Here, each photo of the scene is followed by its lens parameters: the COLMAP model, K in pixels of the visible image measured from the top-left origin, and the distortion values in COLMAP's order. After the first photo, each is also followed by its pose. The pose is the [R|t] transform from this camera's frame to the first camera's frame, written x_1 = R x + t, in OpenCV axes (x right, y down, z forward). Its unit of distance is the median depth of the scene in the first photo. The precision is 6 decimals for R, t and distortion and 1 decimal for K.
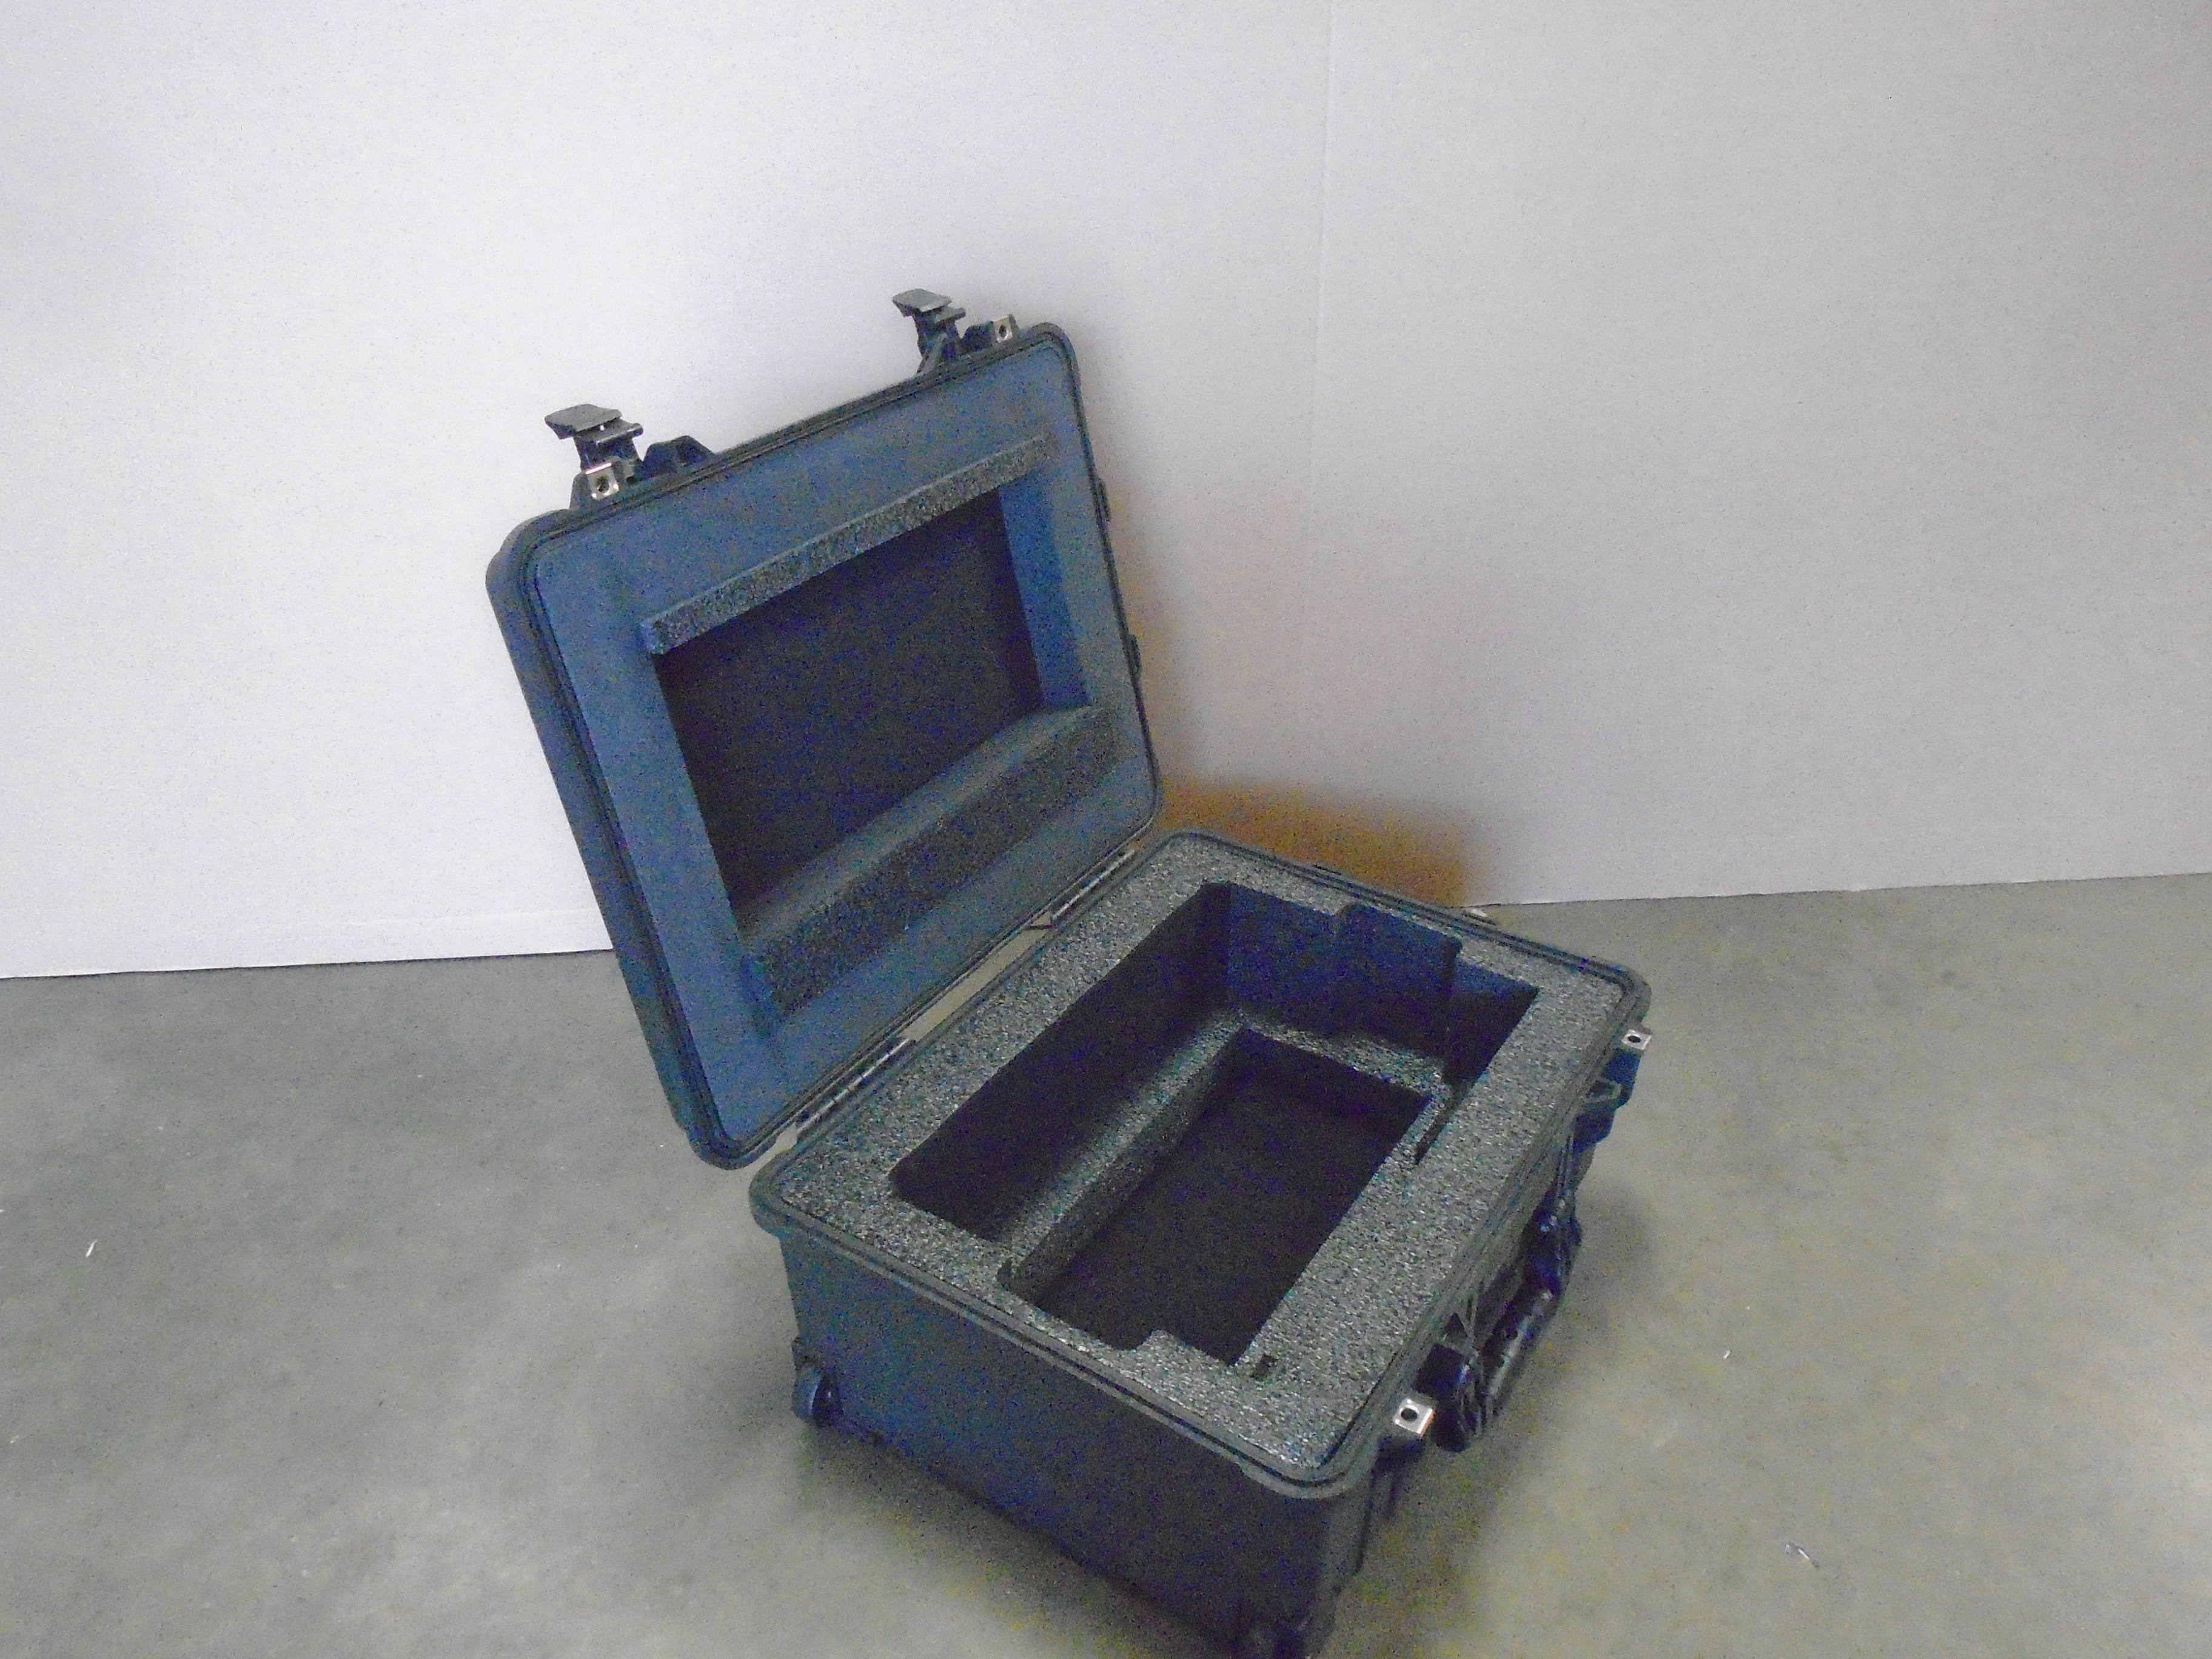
lens RADIAL K [[1734.7, 0, 1106.0], [0, 1734.7, 829.5], [0, 0, 1]] dist [0.004548, 0.004270]
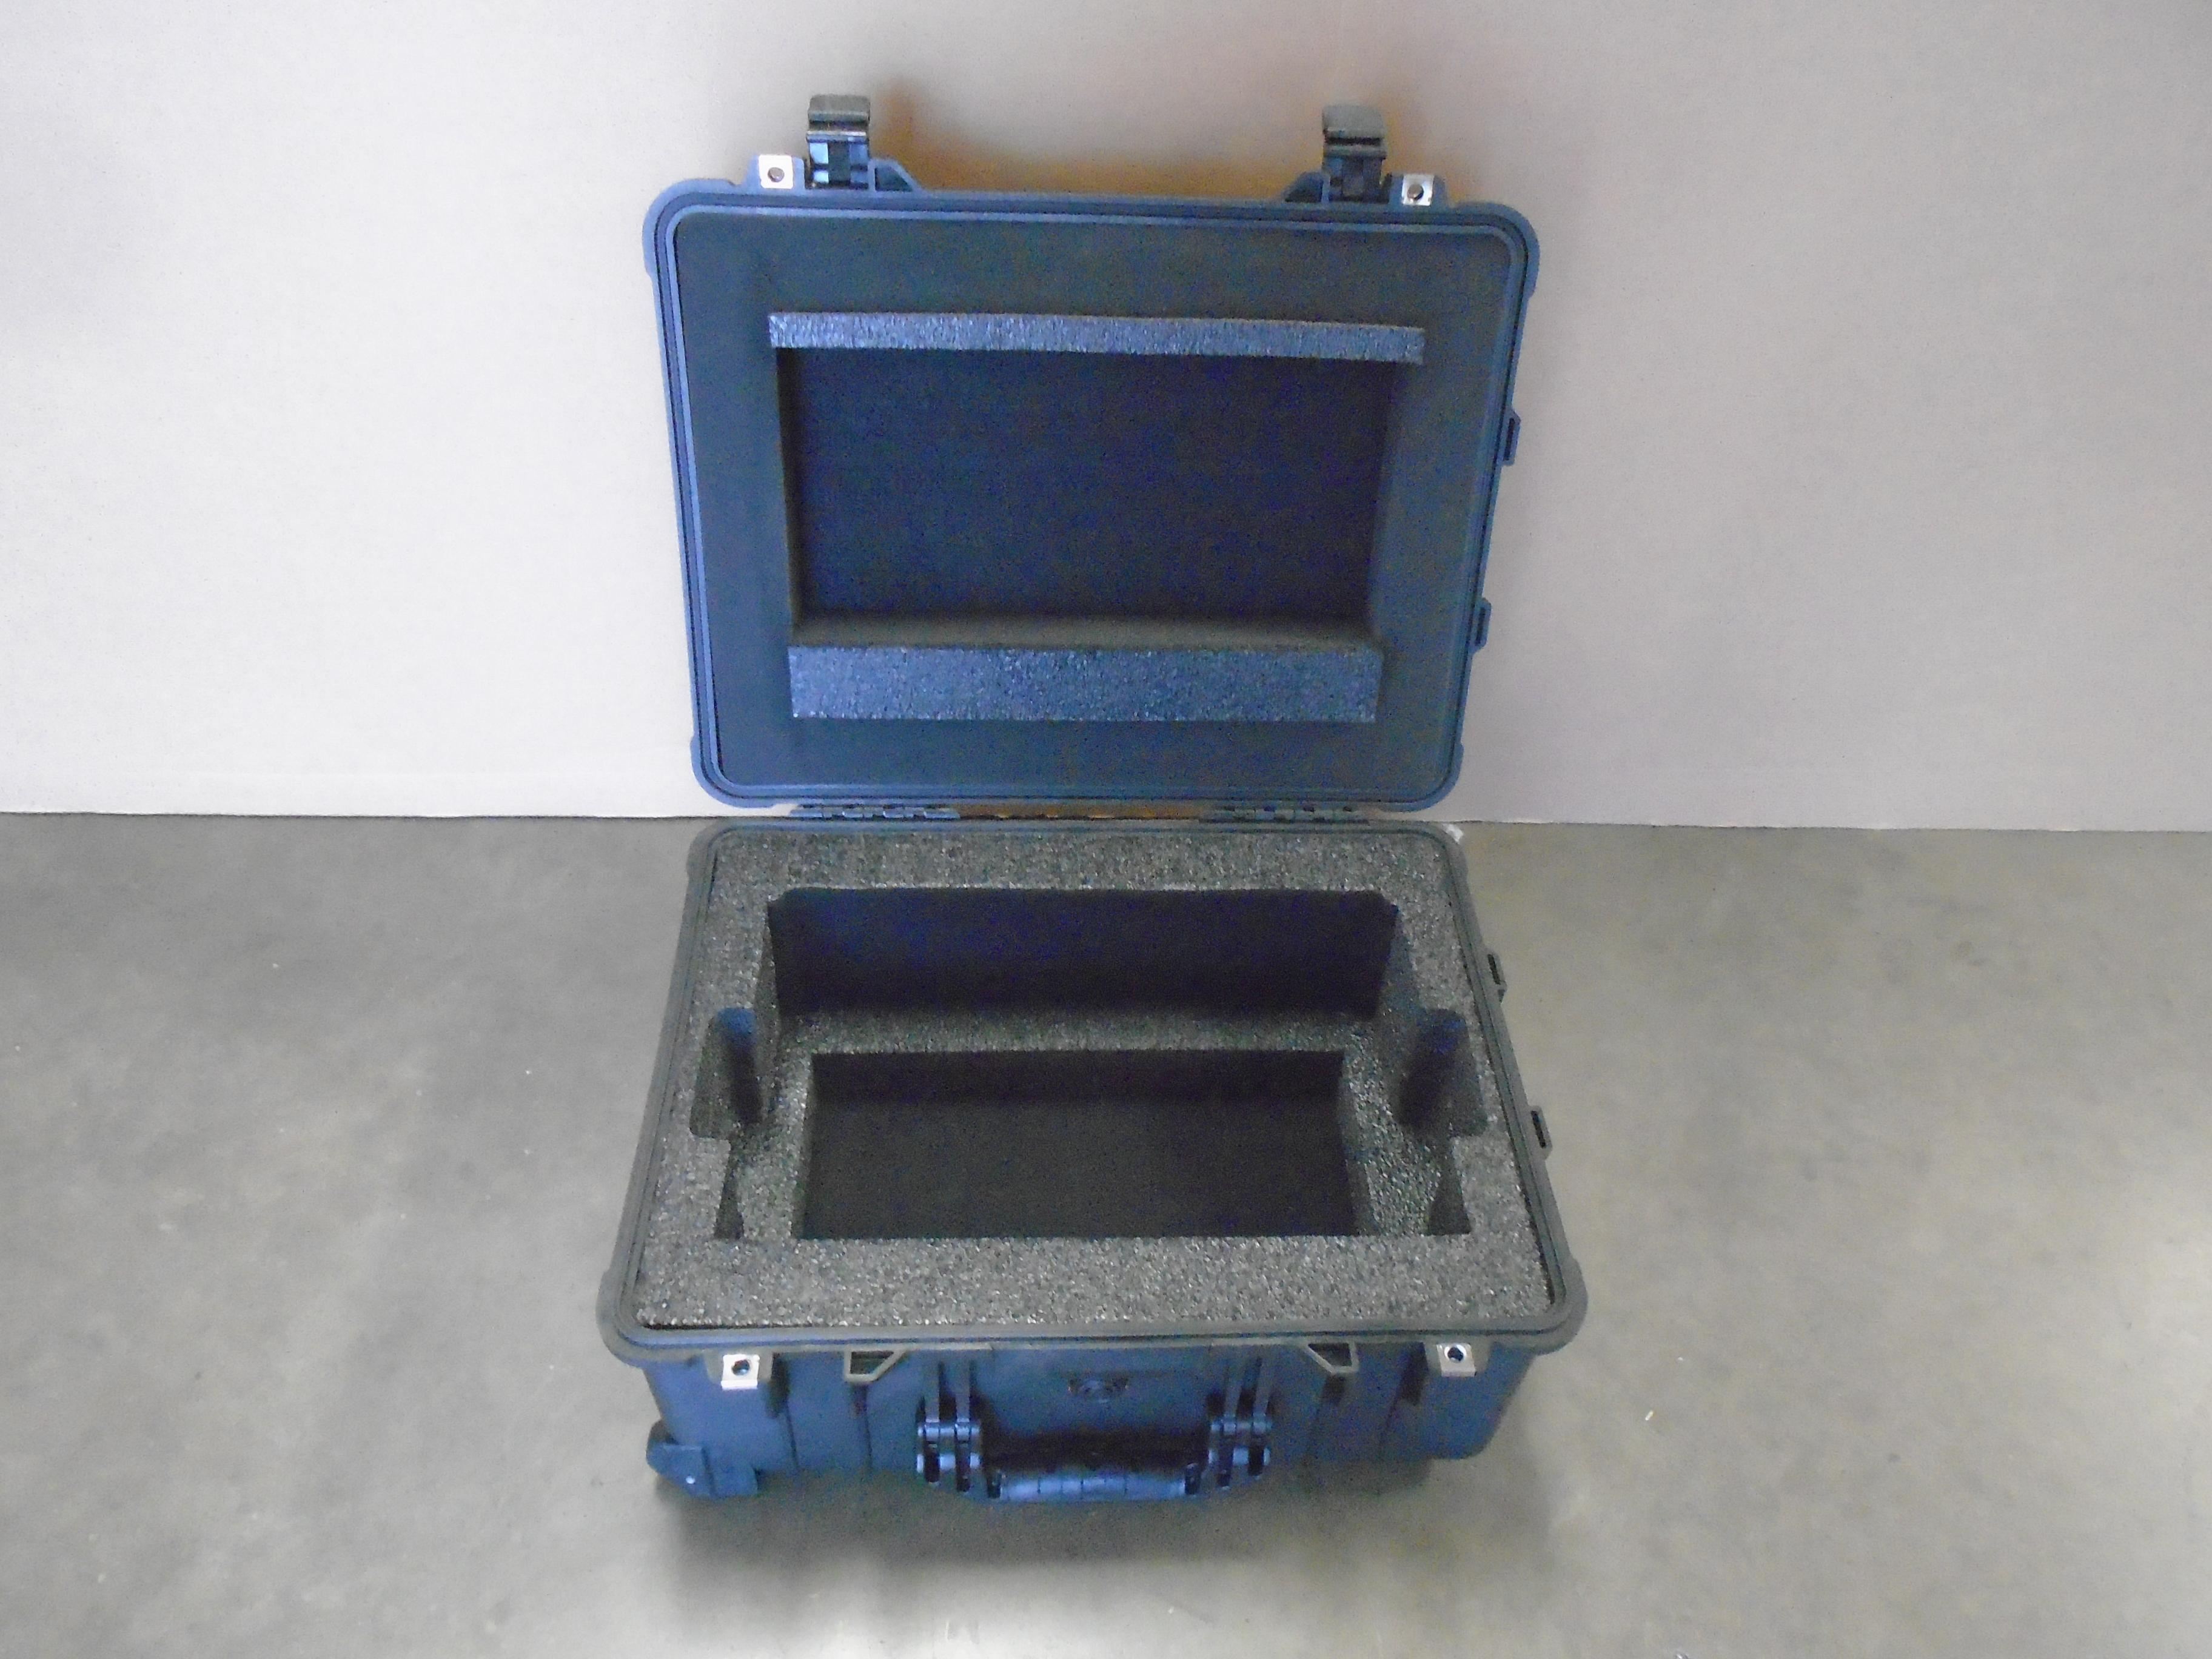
lens RADIAL K [[1704.9, 0, 1103.8], [0, 1704.9, 839.4], [0, 0, 1]] dist [-0.008903, -0.010234]
pose [[0.576572, 0.579059, -0.576416, 0.498934], [-0.466777, 0.812473, 0.349294, -0.246098], [0.670585, 0.067665, 0.738741, 0.308681]]
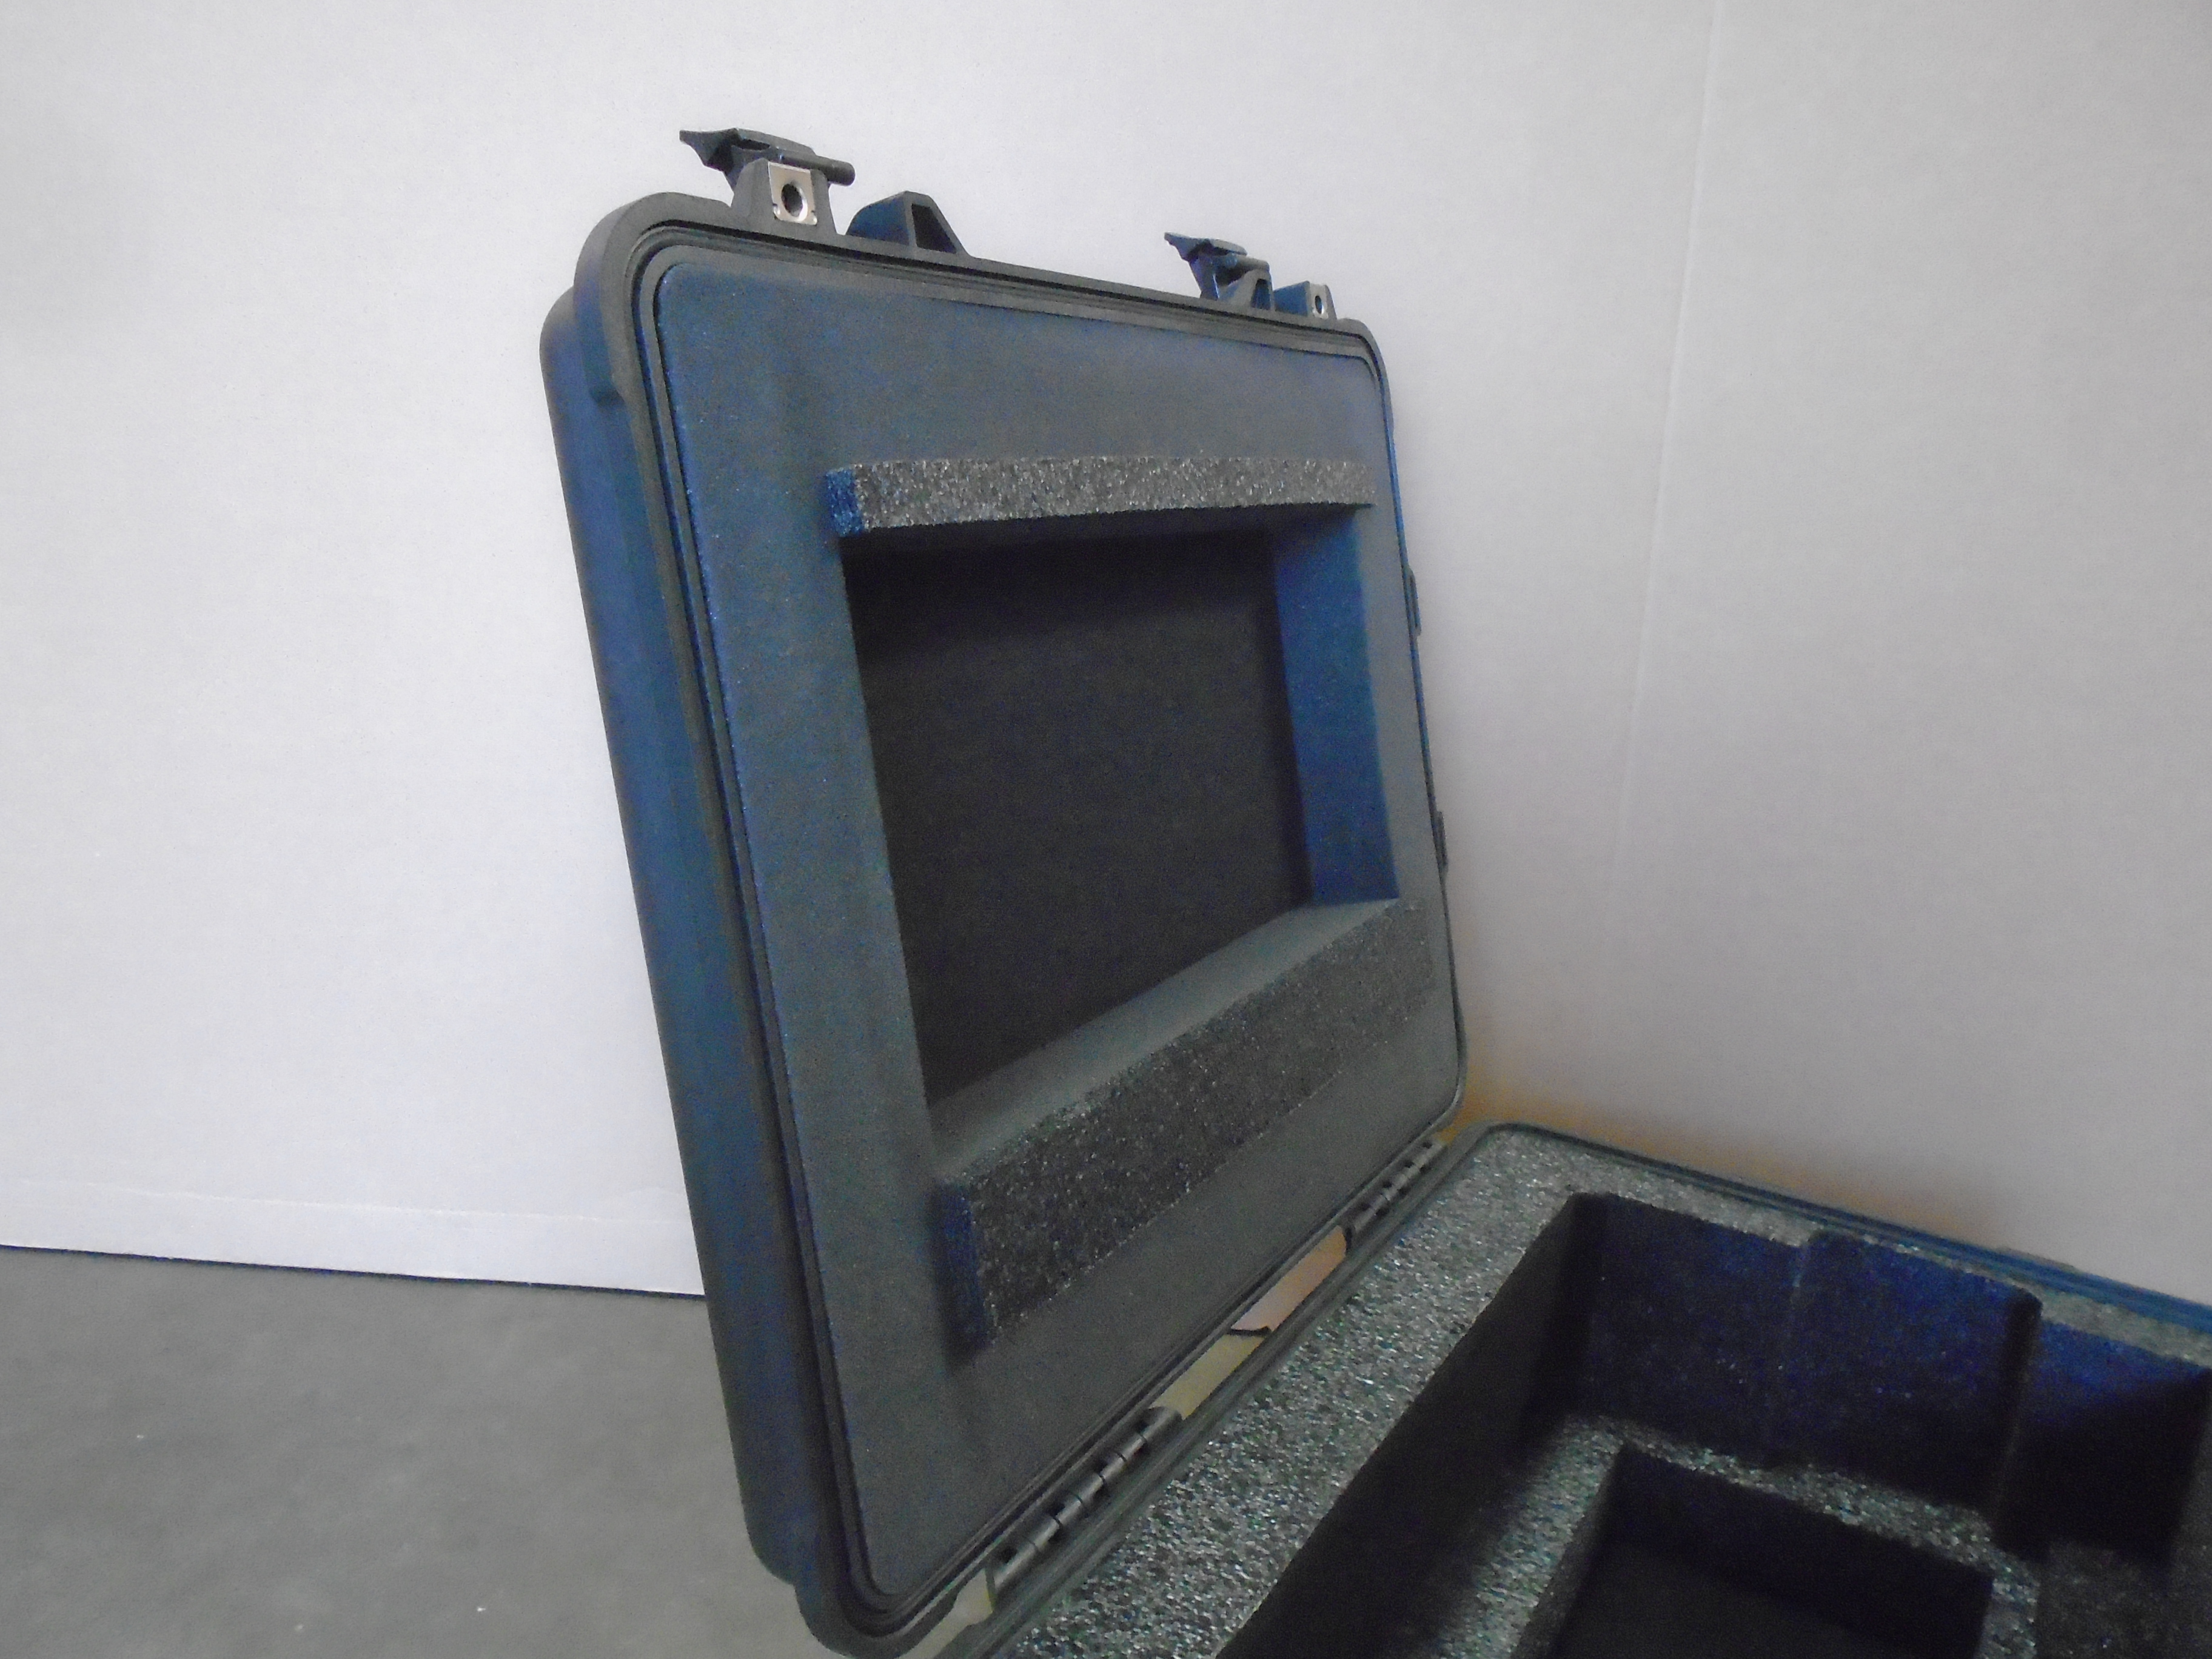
lens RADIAL K [[1704.9, 0, 1103.8], [0, 1704.9, 839.4], [0, 0, 1]] dist [-0.008903, -0.010234]
pose [[0.996861, 0.056271, 0.055697, -0.165997], [-0.038425, 0.958915, -0.281079, 0.095864], [-0.069225, 0.278056, 0.958067, 0.435114]]
